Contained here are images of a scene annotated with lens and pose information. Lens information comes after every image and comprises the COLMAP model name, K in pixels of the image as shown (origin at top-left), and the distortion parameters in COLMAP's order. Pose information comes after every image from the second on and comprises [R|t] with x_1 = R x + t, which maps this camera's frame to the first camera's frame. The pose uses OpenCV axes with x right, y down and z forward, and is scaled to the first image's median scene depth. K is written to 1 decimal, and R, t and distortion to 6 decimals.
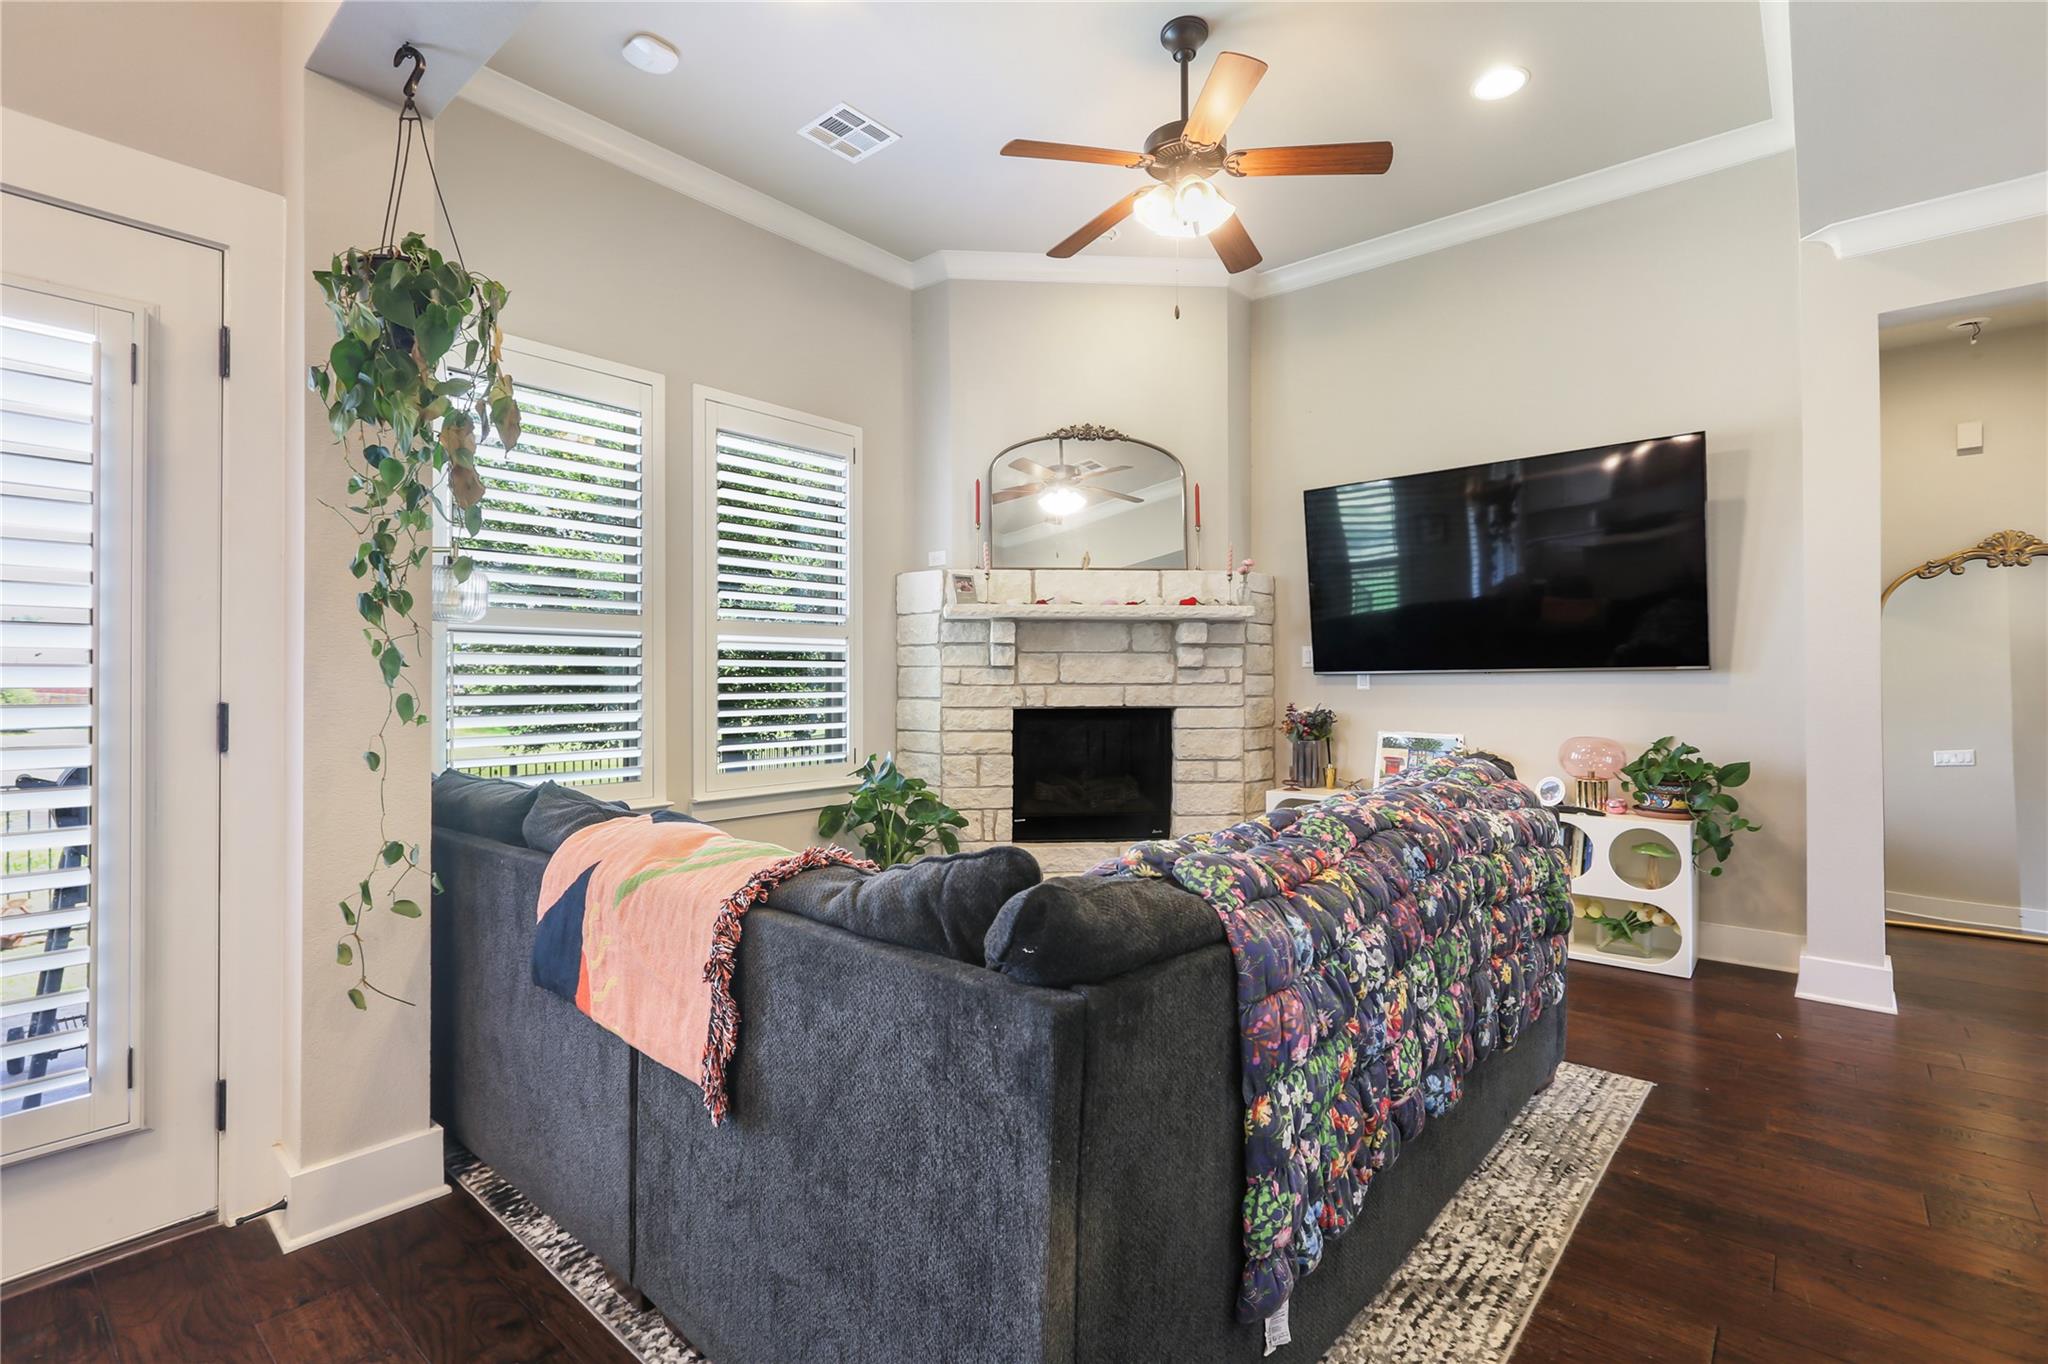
lens RADIAL K [[946.4, 0, 996.6], [0, 946.4, 674.5], [0, 0, 1]] dist [-0.024331, 0.004657]
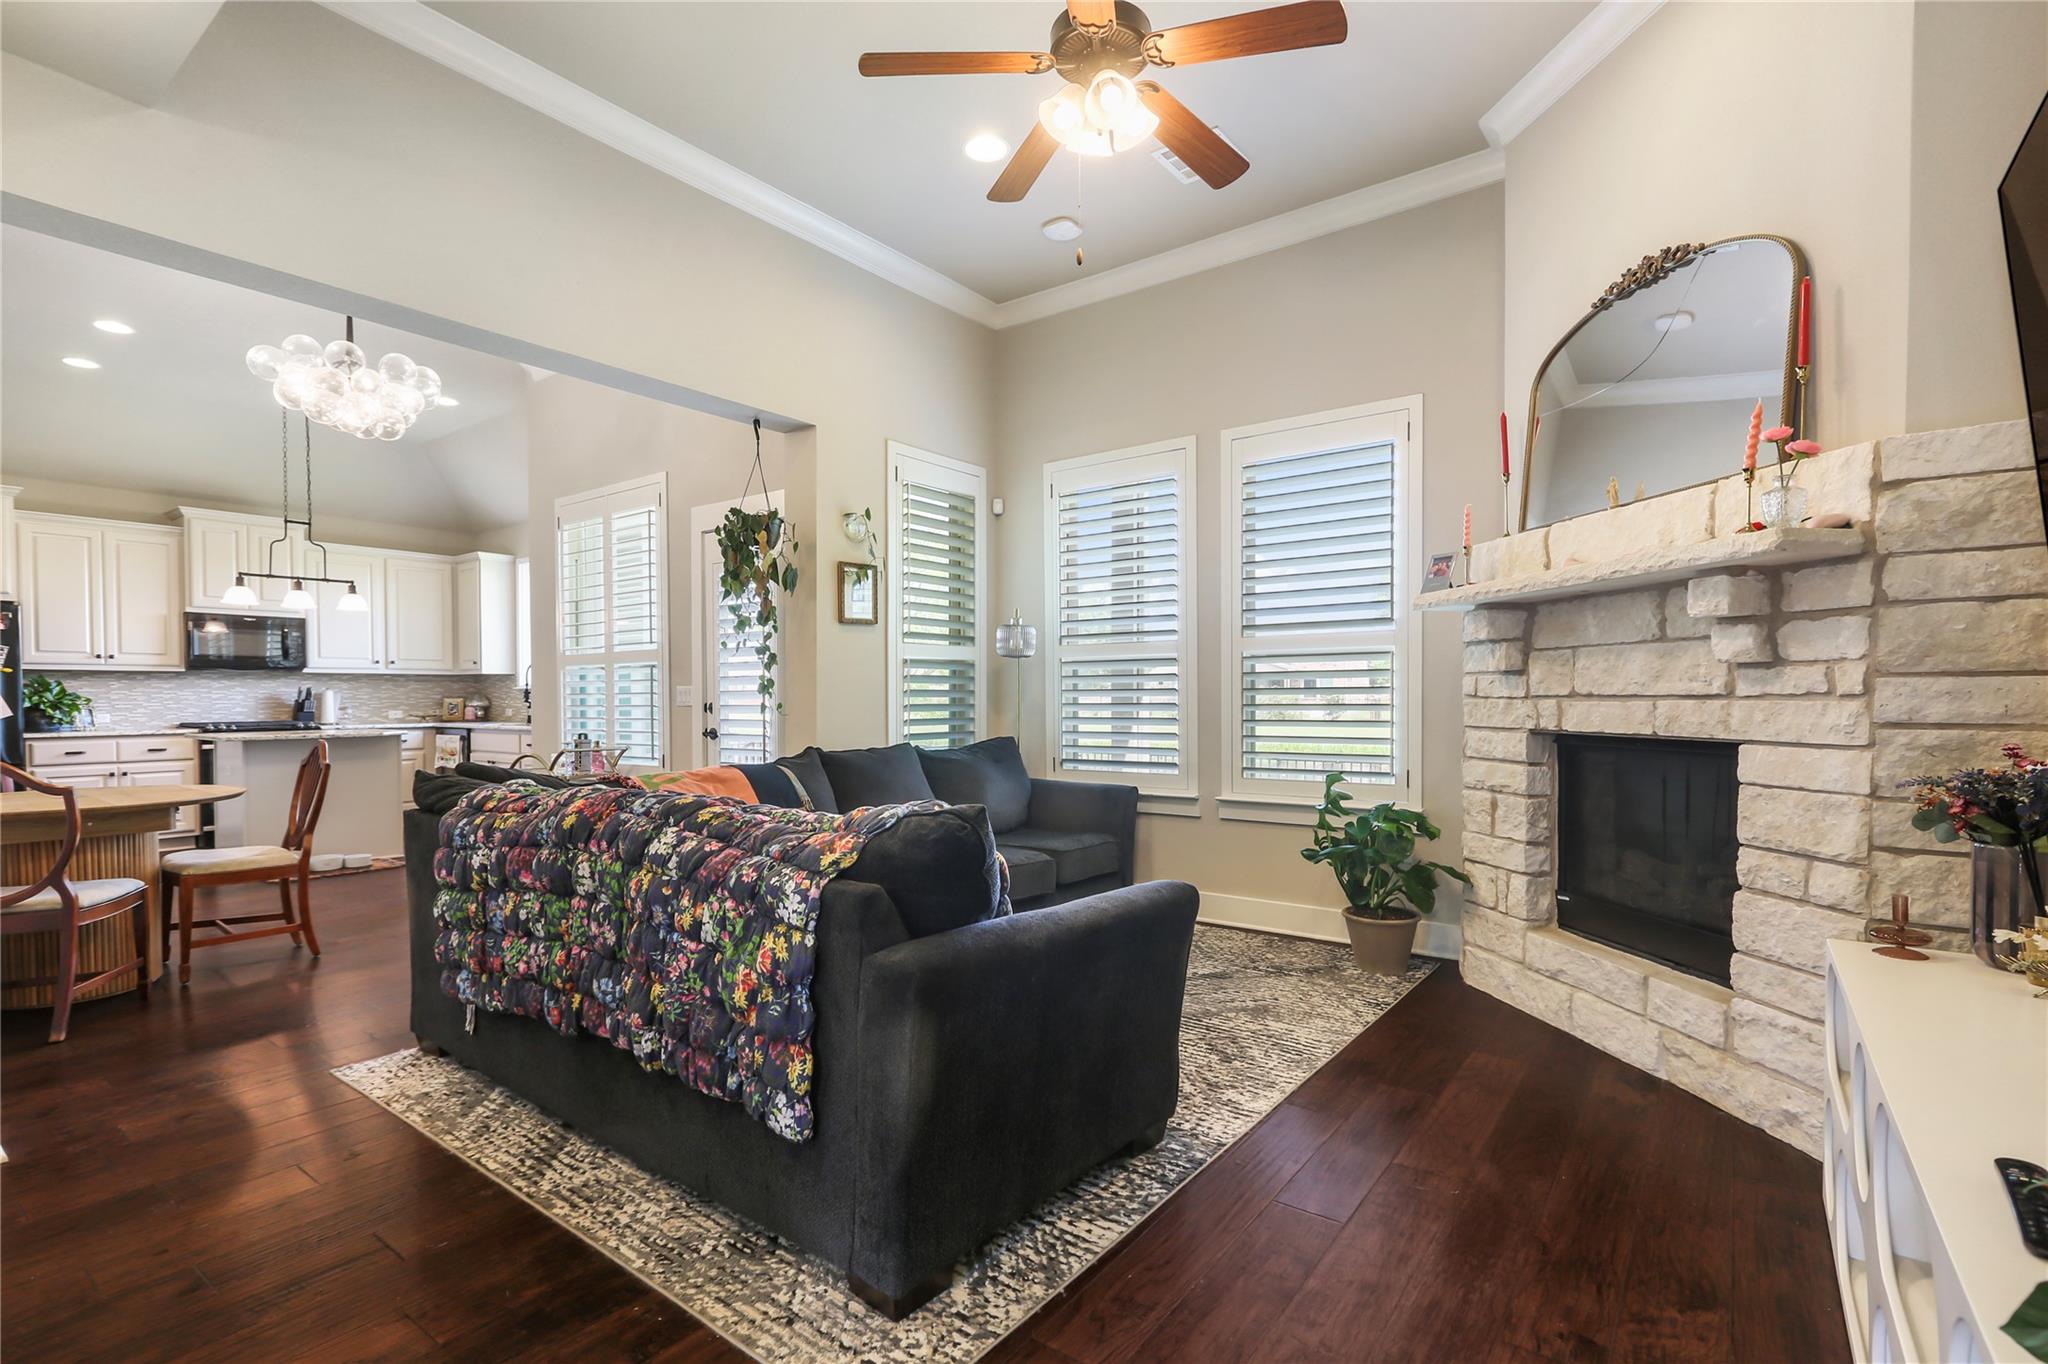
lens RADIAL K [[946.4, 0, 1034.0], [0, 946.4, 721.6], [0, 0, 1]] dist [-0.024331, 0.004657]
pose [[0.095704, 0.025956, -0.995071, 0.677637], [0.009745, 0.999588, 0.027011, 0.006255], [0.995362, -0.012282, 0.095411, 0.573041]]
